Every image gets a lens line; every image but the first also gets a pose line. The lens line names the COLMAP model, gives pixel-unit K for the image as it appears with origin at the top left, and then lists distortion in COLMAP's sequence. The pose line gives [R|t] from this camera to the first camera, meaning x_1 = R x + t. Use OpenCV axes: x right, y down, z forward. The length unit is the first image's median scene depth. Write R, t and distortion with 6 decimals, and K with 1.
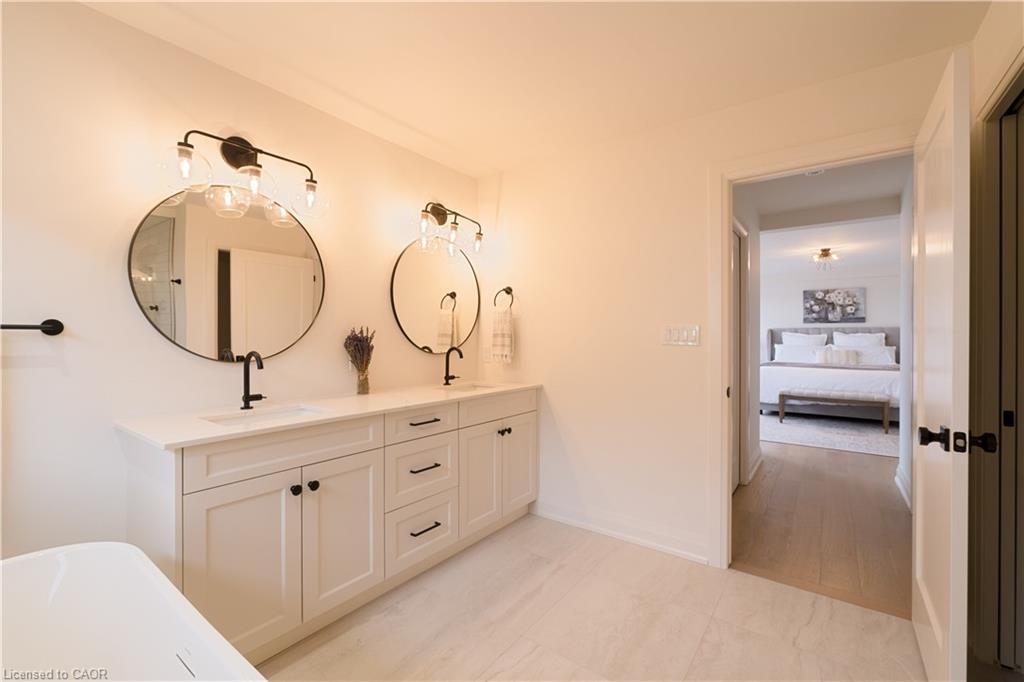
lens RADIAL K [[430.5, 0, 507.8], [0, 430.5, 339.6], [0, 0, 1]] dist [-0.003087, -0.000375]
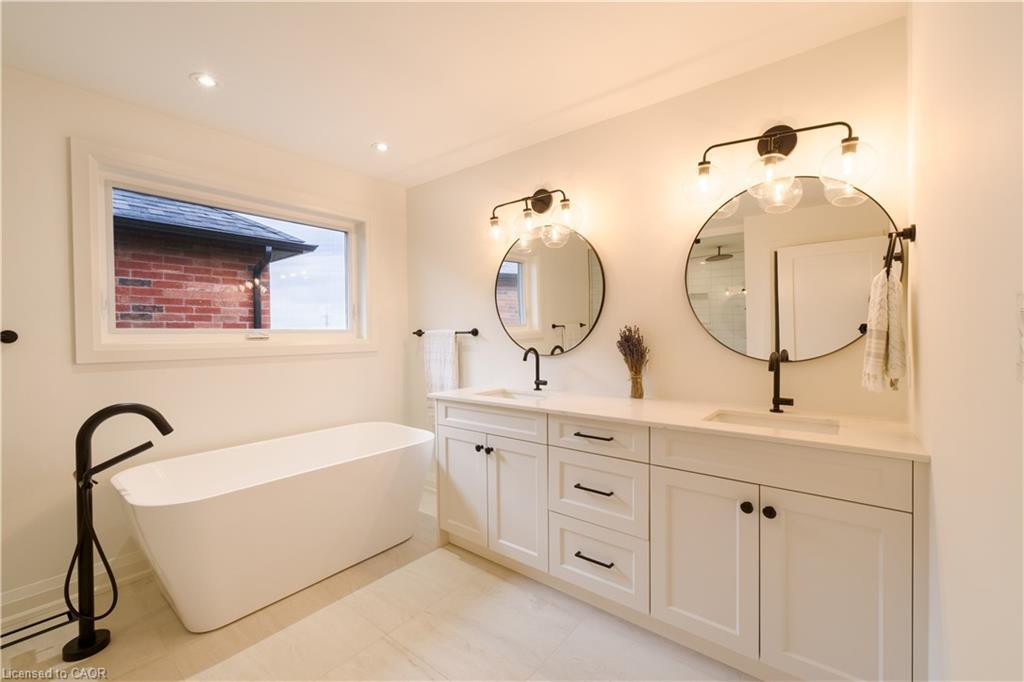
lens RADIAL K [[431.2, 0, 512.0], [0, 431.2, 341.0], [0, 0, 1]] dist [-0.043410, -0.000089]
pose [[-0.031994, 0.009296, -0.999445, 0.698043], [-0.003137, 0.999951, 0.009401, -0.005543], [0.999483, 0.003436, -0.031963, 0.906889]]
